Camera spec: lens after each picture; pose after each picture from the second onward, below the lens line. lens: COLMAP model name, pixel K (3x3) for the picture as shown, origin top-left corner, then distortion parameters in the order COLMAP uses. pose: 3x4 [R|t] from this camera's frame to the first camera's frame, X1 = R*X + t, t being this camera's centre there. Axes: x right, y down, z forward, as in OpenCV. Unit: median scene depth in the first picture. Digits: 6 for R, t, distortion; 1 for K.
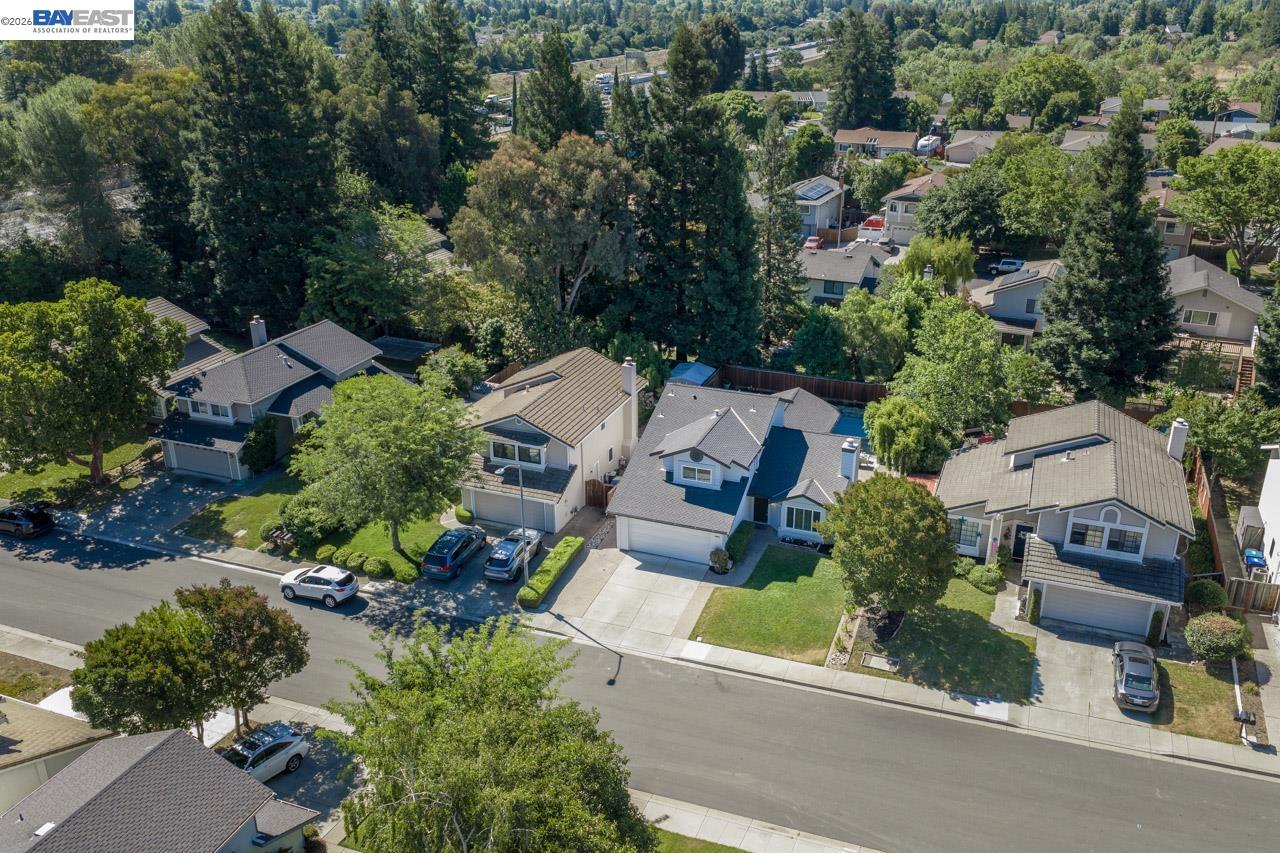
lens RADIAL K [[1061.6, 0, 640.0], [0, 1061.6, 426.5], [0, 0, 1]] dist [0.012648, -0.021804]
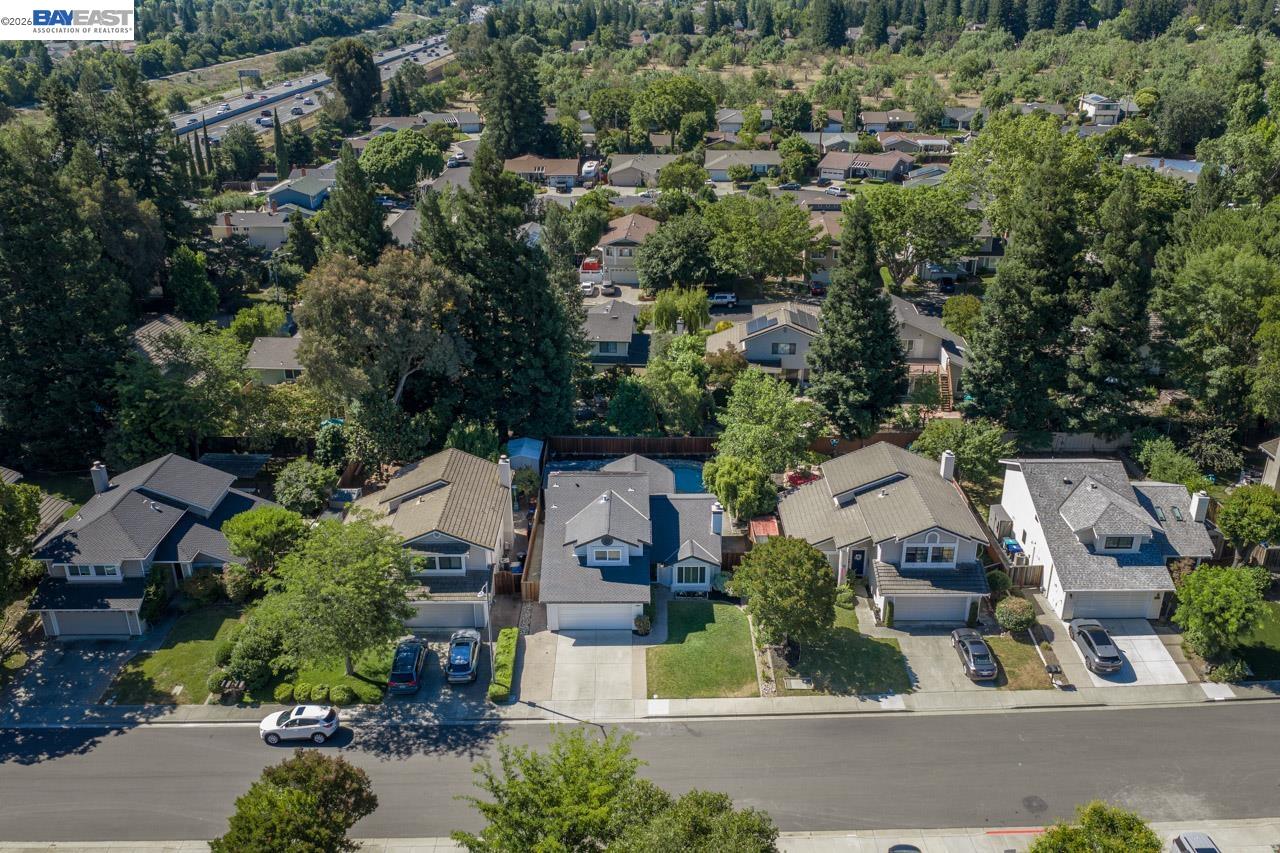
lens RADIAL K [[1061.6, 0, 640.0], [0, 1061.6, 426.5], [0, 0, 1]] dist [0.012648, -0.021804]
pose [[0.931148, -0.144046, 0.334983, -0.277947], [0.139470, 0.989504, 0.037811, -0.132313], [-0.336913, 0.011512, 0.941465, -0.122009]]
